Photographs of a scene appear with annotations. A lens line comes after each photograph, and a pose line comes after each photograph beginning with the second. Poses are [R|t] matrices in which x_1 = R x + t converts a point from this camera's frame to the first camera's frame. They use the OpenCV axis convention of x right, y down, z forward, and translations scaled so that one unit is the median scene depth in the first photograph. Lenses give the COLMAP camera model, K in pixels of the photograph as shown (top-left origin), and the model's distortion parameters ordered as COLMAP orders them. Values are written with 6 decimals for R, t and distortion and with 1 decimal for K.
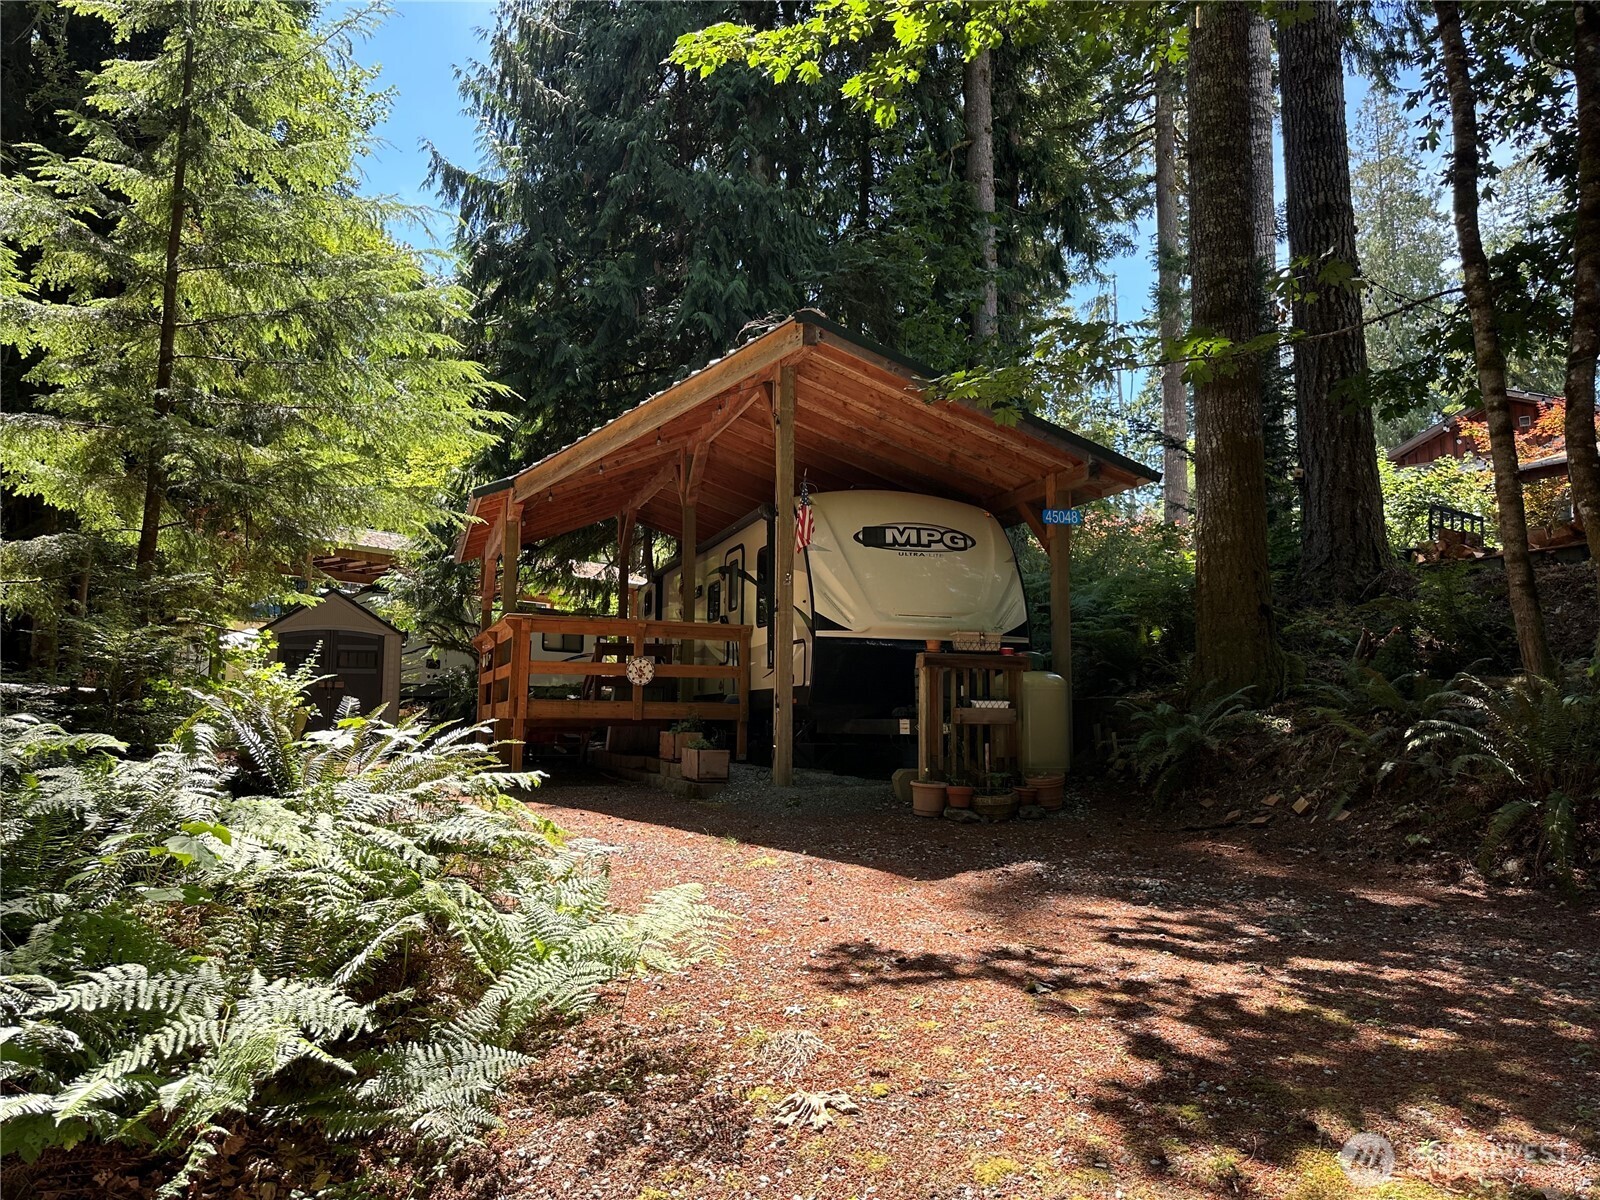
lens RADIAL K [[1117.4, 0, 800.0], [0, 1117.4, 600.0], [0, 0, 1]] dist [-0.000273, -0.000080]
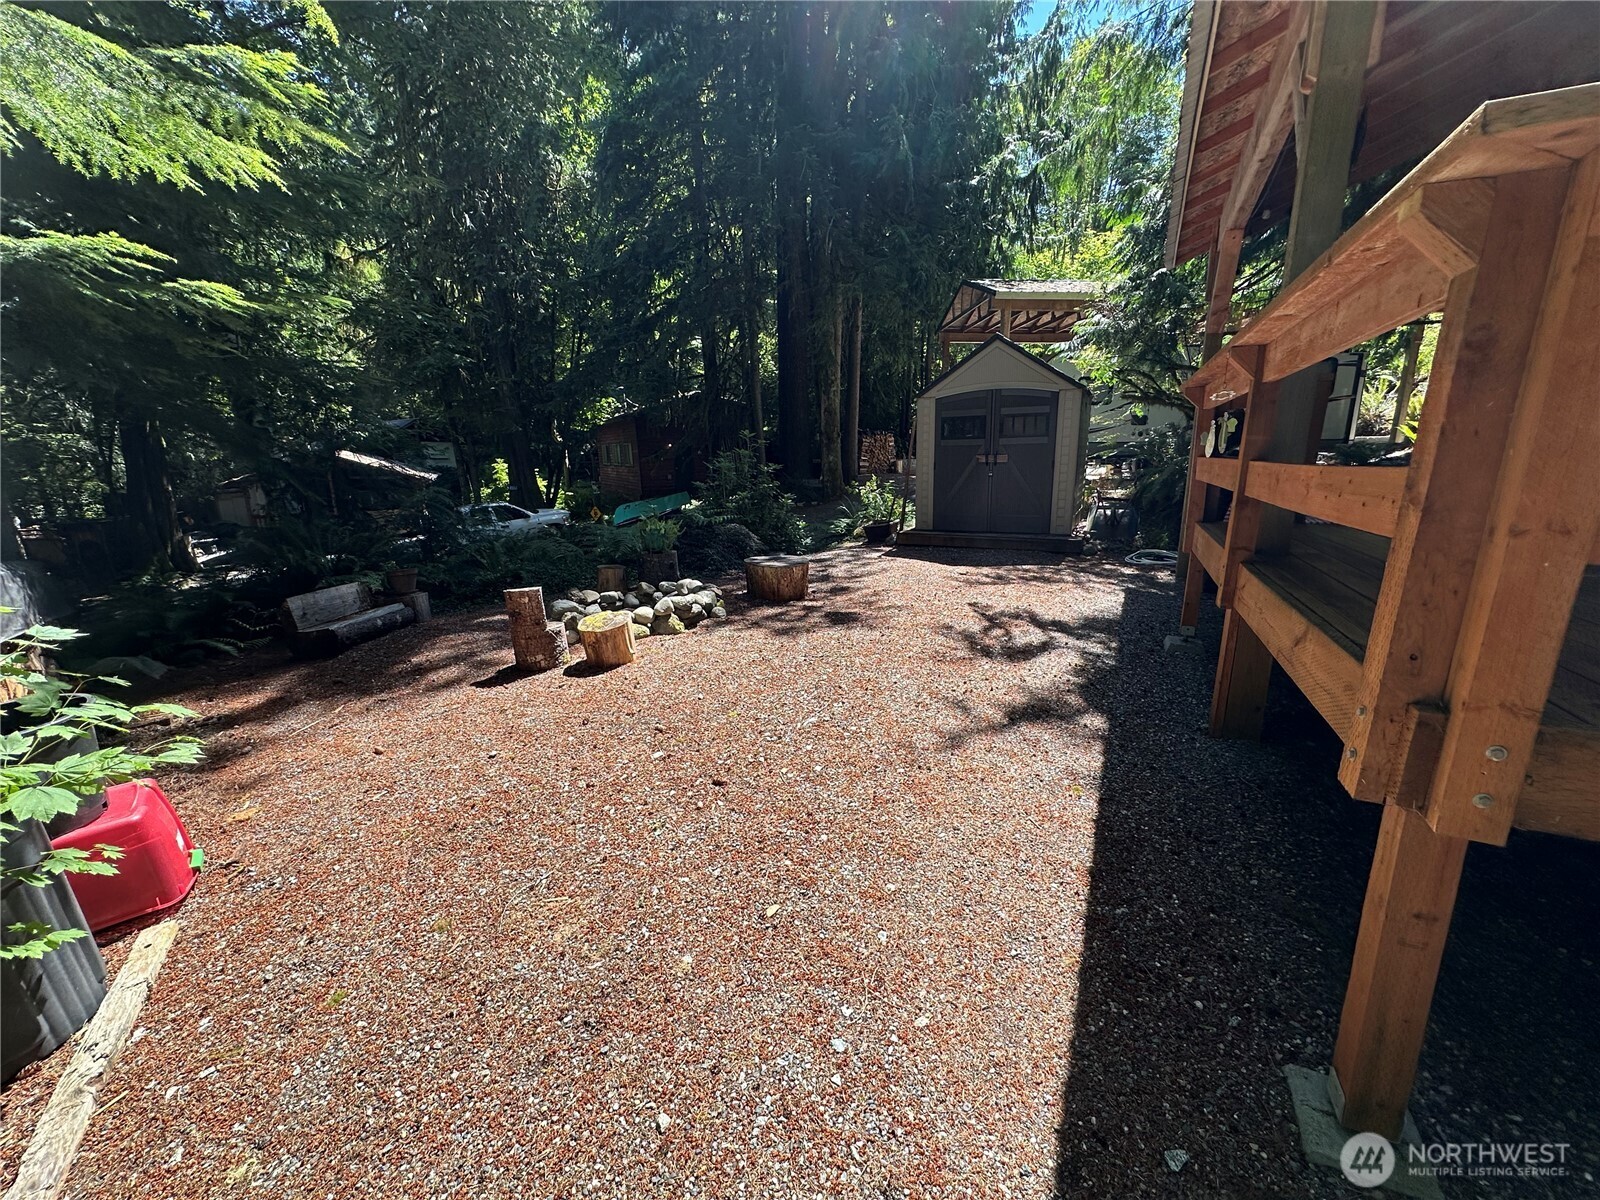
lens RADIAL K [[641.1, 0, 800.0], [0, 641.1, 600.0], [0, 0, 1]] dist [-0.001086, 0.000048]
pose [[0.687320, 0.144220, -0.711893, -0.143942], [0.099362, 0.952208, 0.288836, 0.020881], [0.719526, -0.269258, 0.640142, 0.497275]]
